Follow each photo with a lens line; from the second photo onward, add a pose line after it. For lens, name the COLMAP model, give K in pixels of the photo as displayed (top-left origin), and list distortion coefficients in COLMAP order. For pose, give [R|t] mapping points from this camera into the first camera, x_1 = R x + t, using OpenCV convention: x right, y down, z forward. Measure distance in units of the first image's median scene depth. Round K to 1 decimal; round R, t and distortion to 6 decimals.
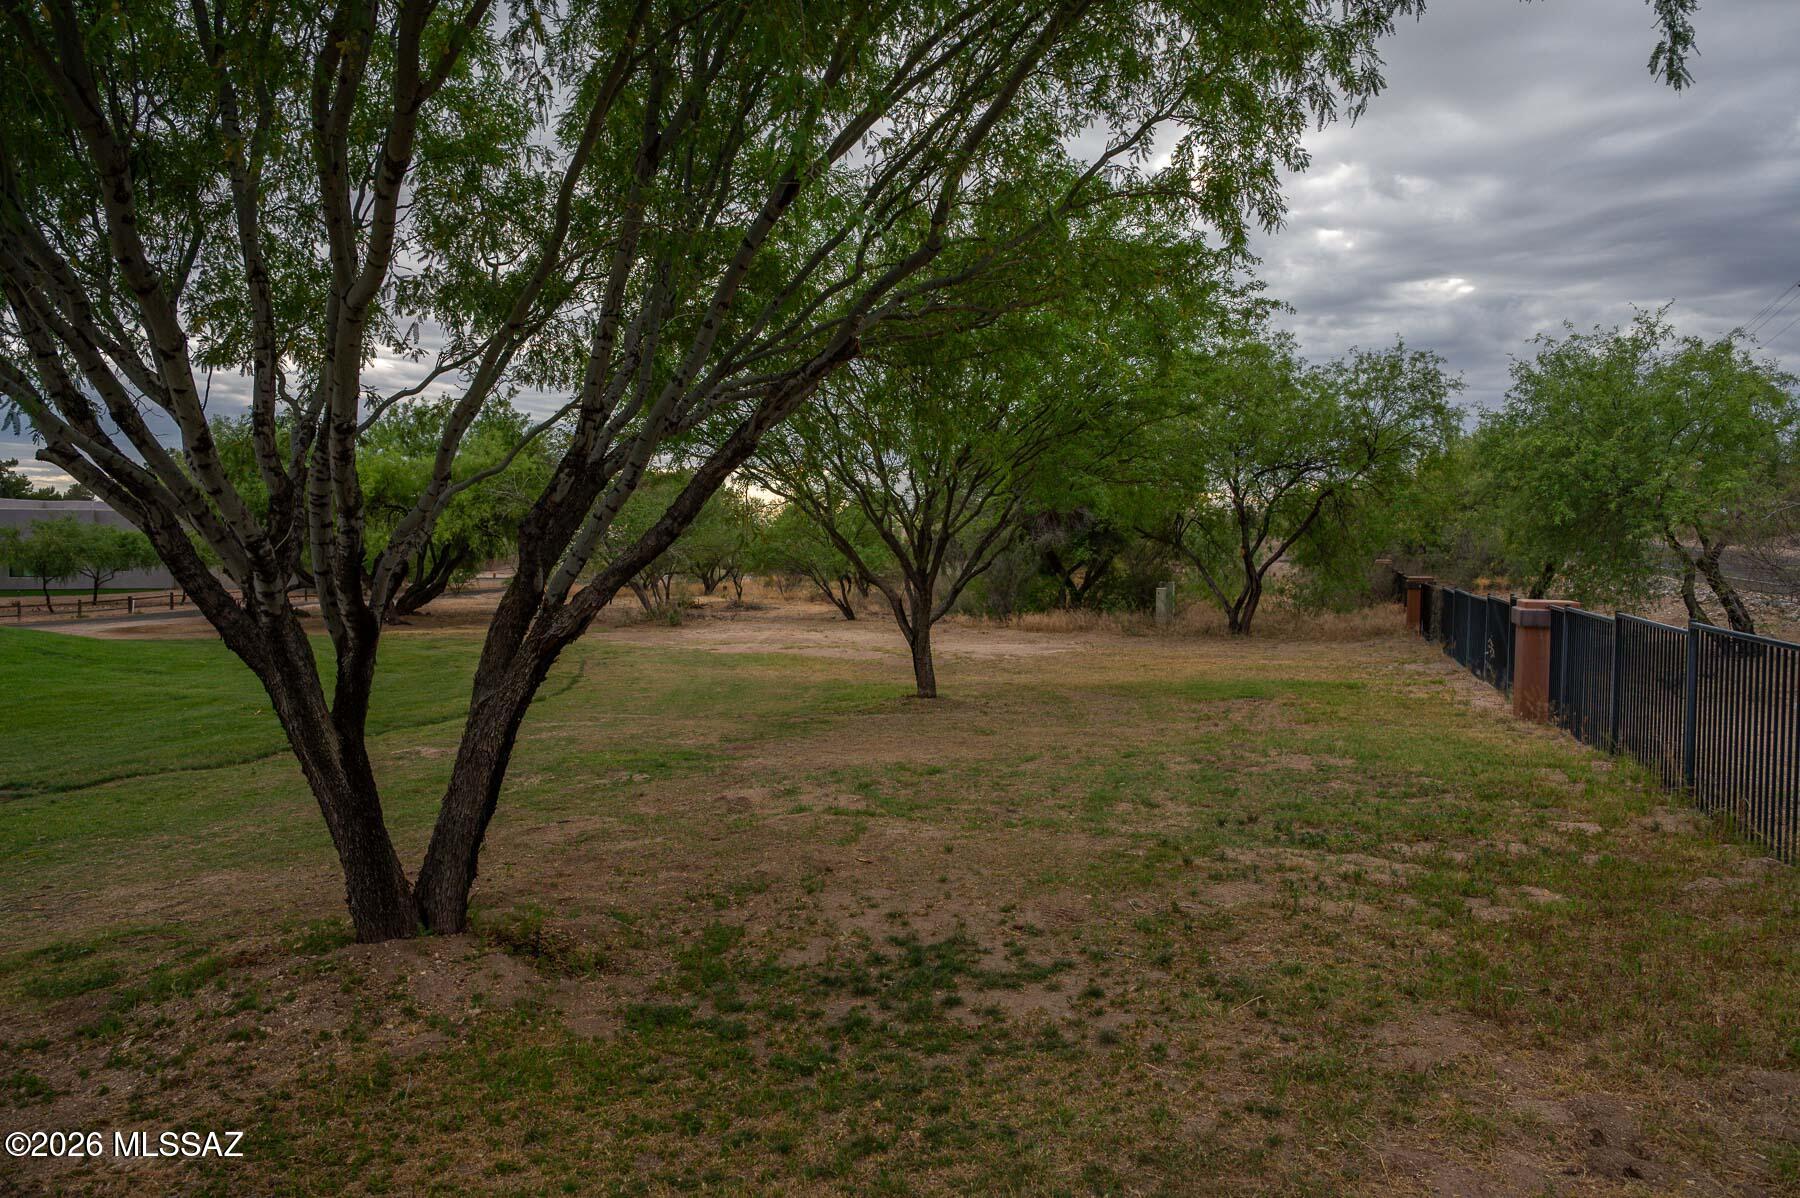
lens RADIAL K [[1220.3, 0, 898.4], [0, 1220.3, 600.0], [0, 0, 1]] dist [0.002039, -0.001388]
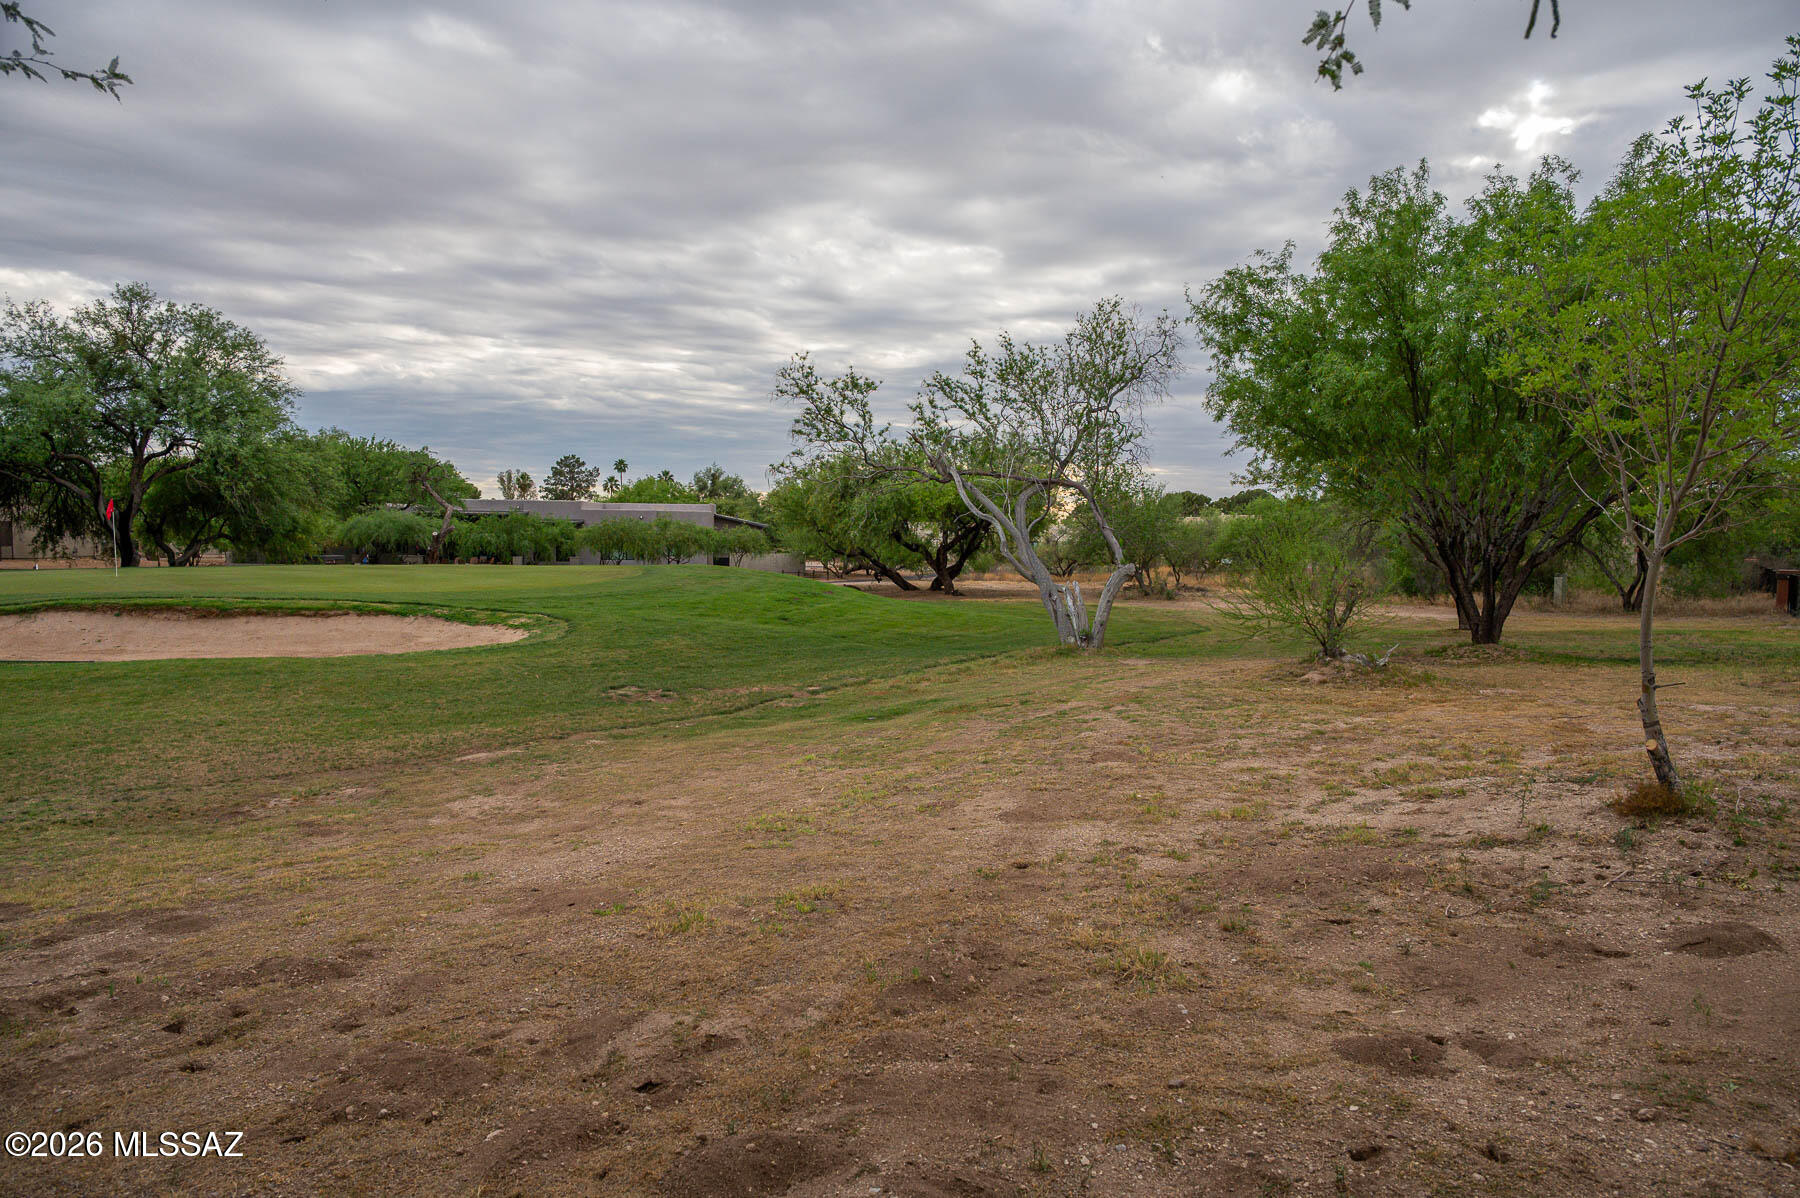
lens RADIAL K [[1220.3, 0, 902.0], [0, 1220.3, 596.9], [0, 0, 1]] dist [0.002039, -0.001388]
pose [[0.975494, 0.016269, -0.219424, -0.180603], [-0.017133, 0.999851, -0.002034, 0.025392], [0.219358, 0.005744, 0.975627, -0.413762]]
